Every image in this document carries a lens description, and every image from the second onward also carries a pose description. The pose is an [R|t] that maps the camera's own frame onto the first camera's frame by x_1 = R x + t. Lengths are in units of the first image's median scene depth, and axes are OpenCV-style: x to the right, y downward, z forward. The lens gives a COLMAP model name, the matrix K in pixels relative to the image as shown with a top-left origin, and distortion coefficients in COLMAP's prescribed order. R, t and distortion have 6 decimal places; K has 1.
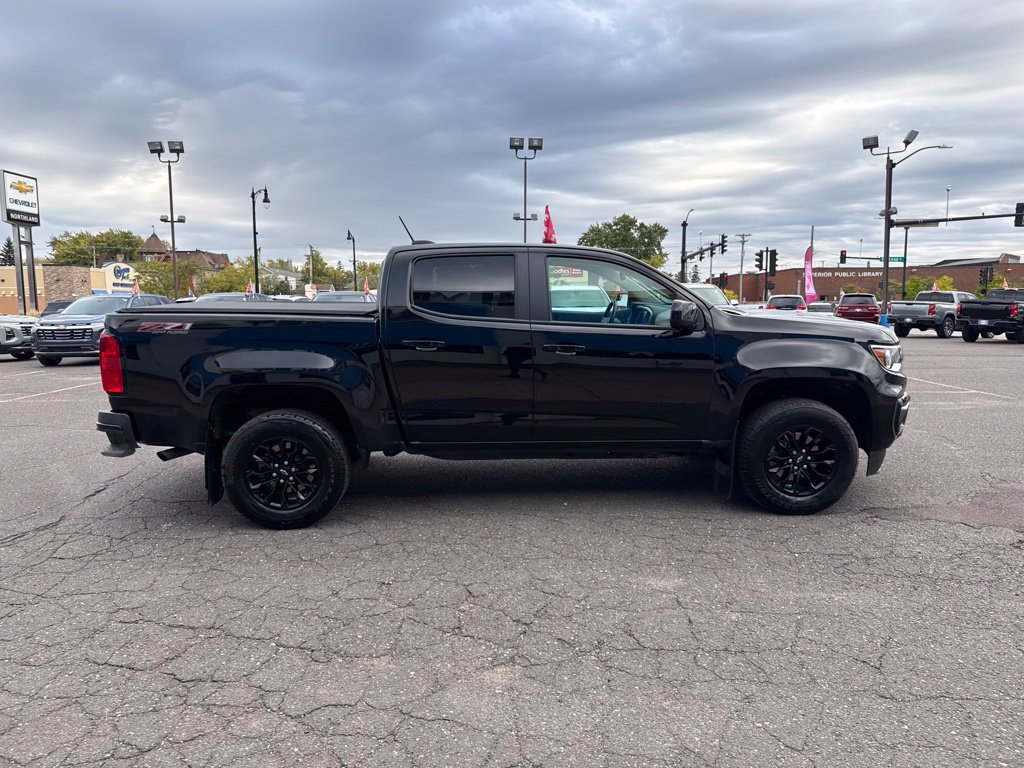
lens RADIAL K [[720.1, 0, 516.5], [0, 720.1, 388.2], [0, 0, 1]] dist [0.033678, -0.039549]
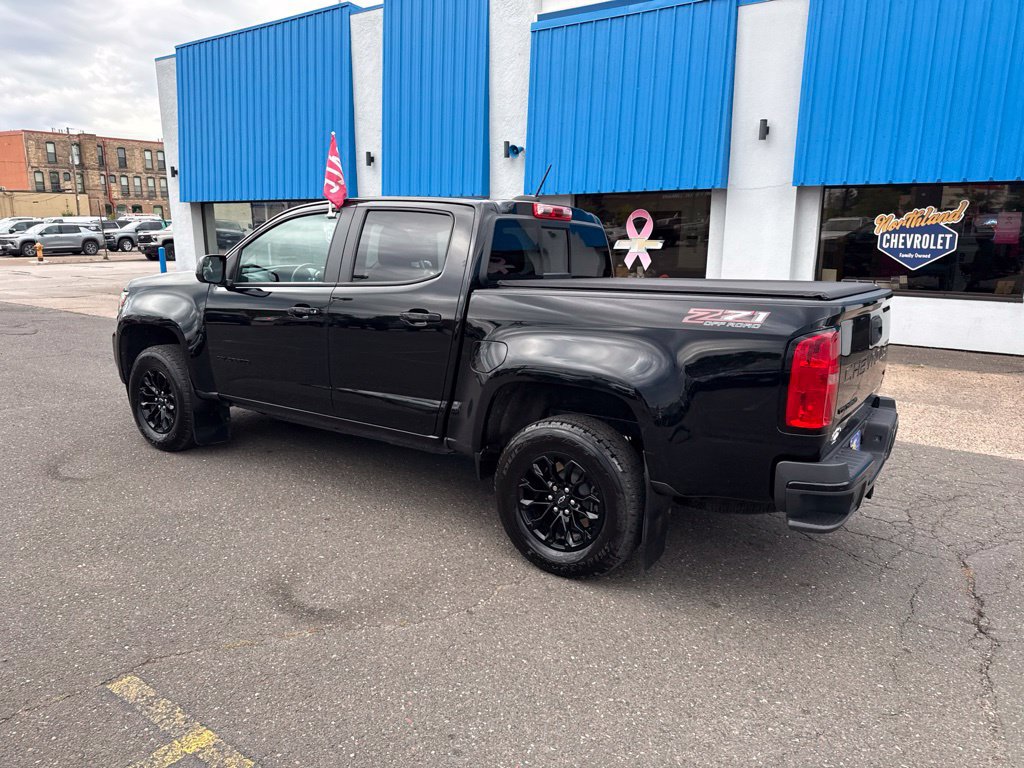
lens RADIAL K [[719.6, 0, 511.8], [0, 719.6, 389.5], [0, 0, 1]] dist [0.037656, -0.044167]
pose [[-0.809633, -0.127398, 0.572943, -0.689072], [0.068039, 0.949206, 0.307211, -0.279202], [-0.582979, 0.287711, -0.759841, 1.902006]]
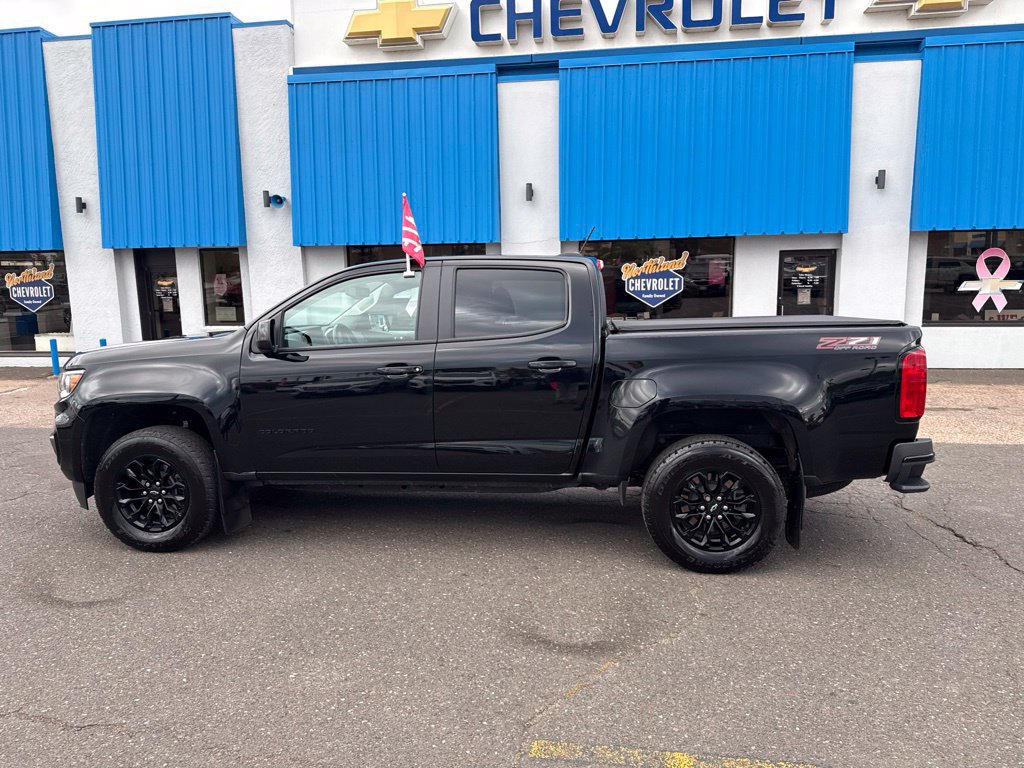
lens RADIAL K [[719.6, 0, 512.6], [0, 719.6, 394.4], [0, 0, 1]] dist [0.037656, -0.044167]
pose [[-0.988985, -0.003071, 0.147982, -0.217143], [0.038495, 0.960044, 0.277190, -0.324094], [-0.142920, 0.279834, -0.949351, 2.165916]]
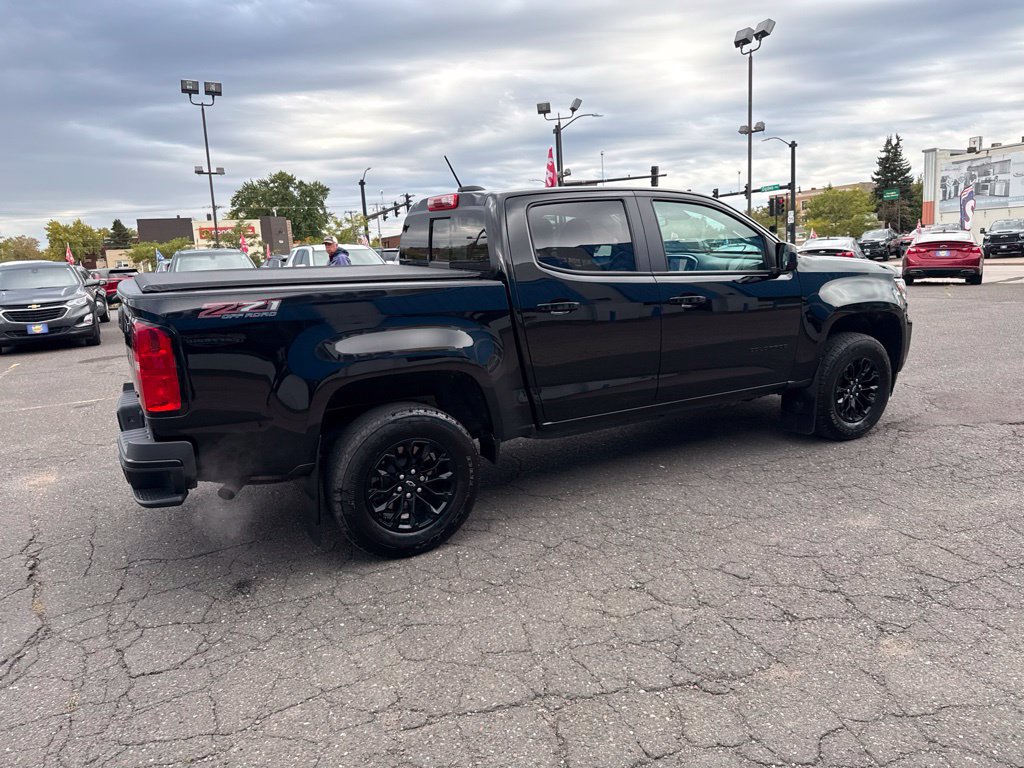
lens RADIAL K [[720.1, 0, 516.7], [0, 720.1, 378.8], [0, 0, 1]] dist [0.033678, -0.039549]
pose [[0.892631, -0.114733, 0.435943, -0.532151], [0.097244, 0.993308, 0.062307, -0.032921], [-0.440174, -0.013224, 0.897815, 0.248377]]
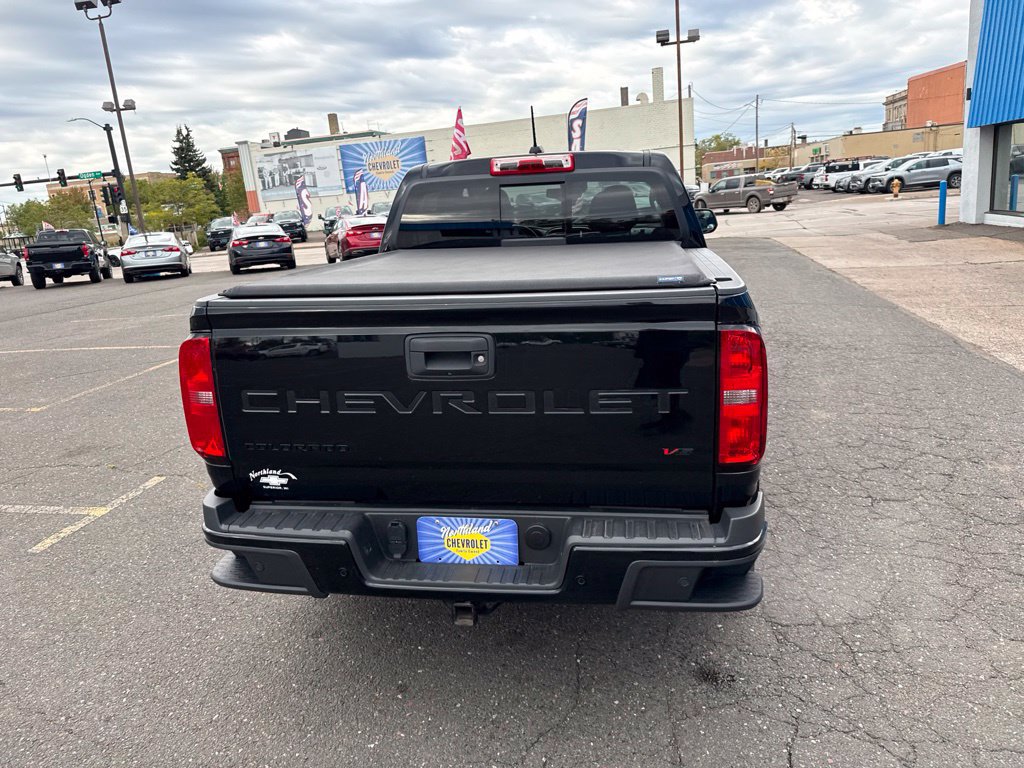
lens RADIAL K [[720.1, 0, 517.2], [0, 720.1, 380.3], [0, 0, 1]] dist [0.033678, -0.039549]
pose [[0.197016, -0.253158, 0.947152, -0.960114], [0.196659, 0.956656, 0.214791, -0.159190], [-0.960474, 0.143948, 0.238262, 0.992187]]
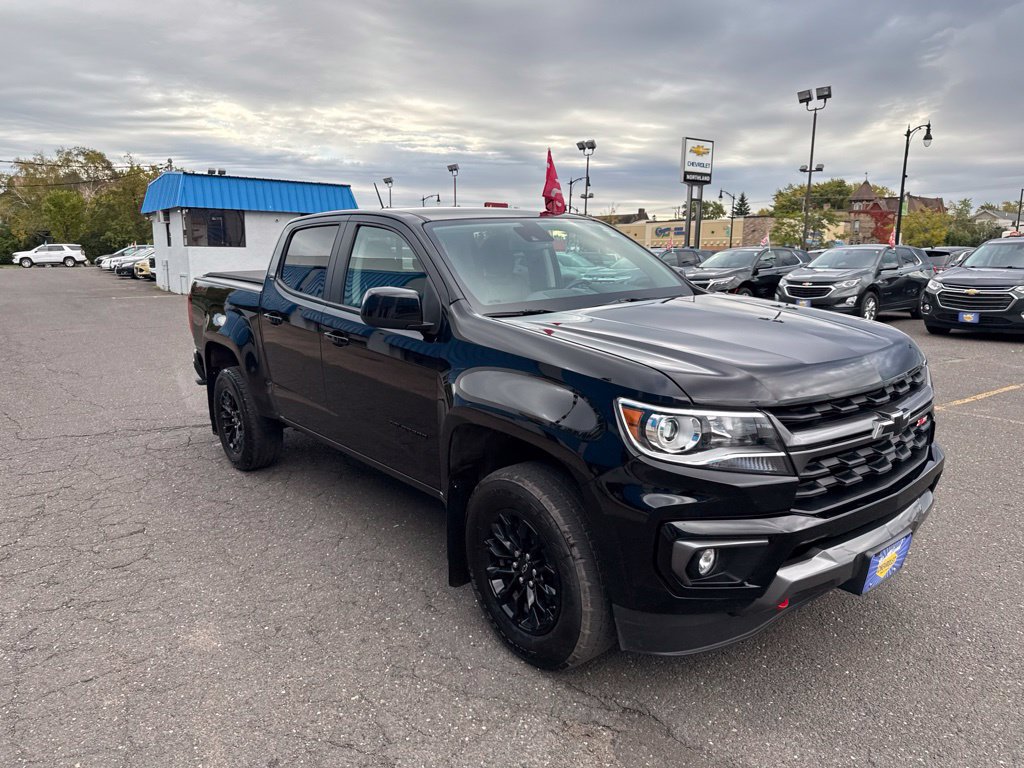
lens RADIAL K [[720.1, 0, 513.3], [0, 720.1, 382.0], [0, 0, 1]] dist [0.033678, -0.039549]
pose [[0.597634, 0.151731, -0.787281, 0.824461], [-0.102815, 0.988326, 0.112429, -0.116385], [0.795149, 0.013753, 0.606258, 0.635665]]
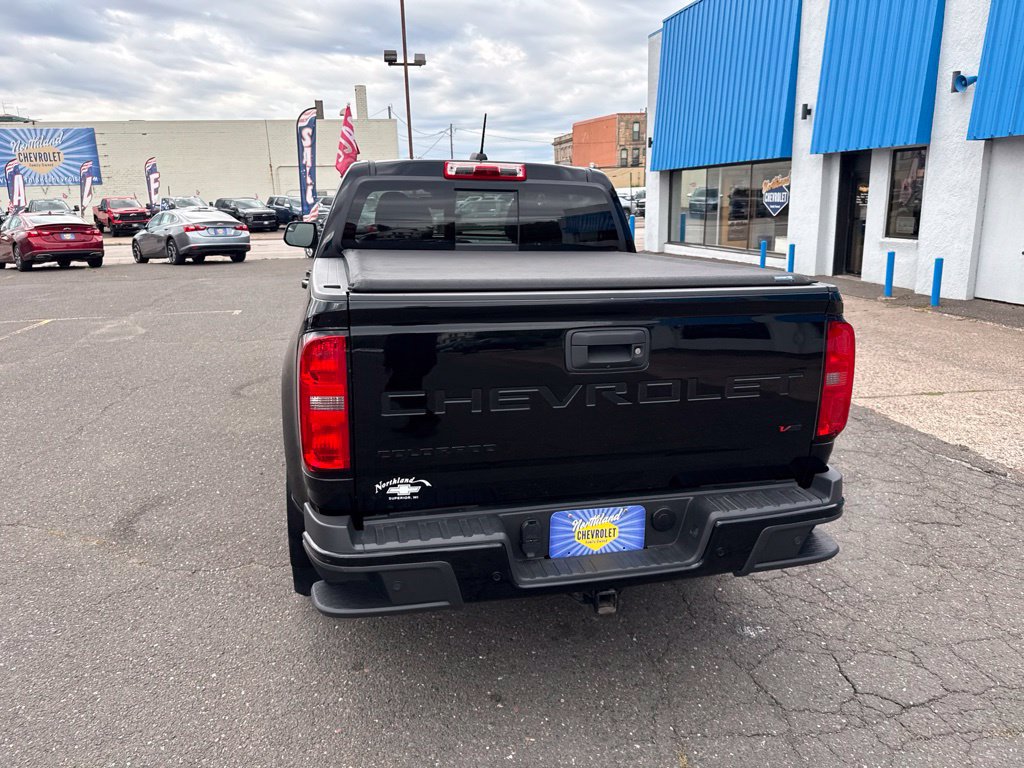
lens RADIAL K [[720.1, 0, 513.0], [0, 720.1, 383.3], [0, 0, 1]] dist [0.033678, -0.039549]
pose [[-0.203921, -0.235111, 0.950336, -0.971099], [0.136095, 0.954500, 0.265344, -0.193820], [-0.969481, 0.183445, -0.162646, 1.261911]]
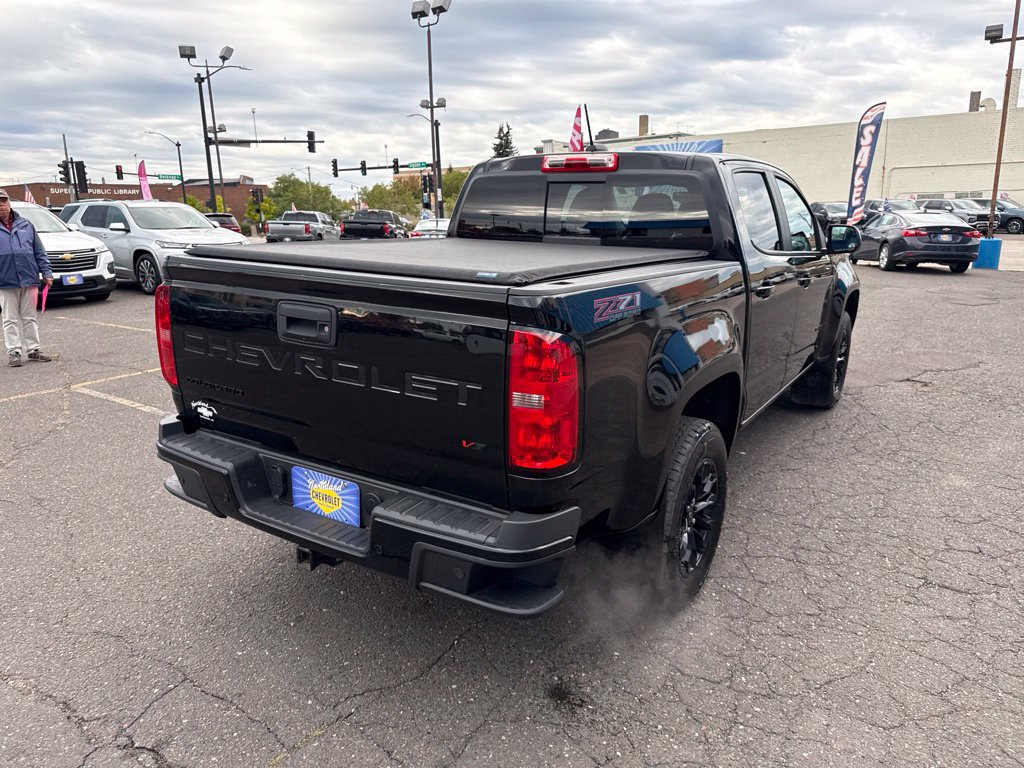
lens RADIAL K [[720.1, 0, 517.2], [0, 720.1, 385.3], [0, 0, 1]] dist [0.033678, -0.039549]
pose [[0.563633, -0.194092, 0.802898, -0.871407], [0.109194, 0.980979, 0.160487, -0.110341], [-0.818776, -0.002784, 0.574106, 0.745232]]
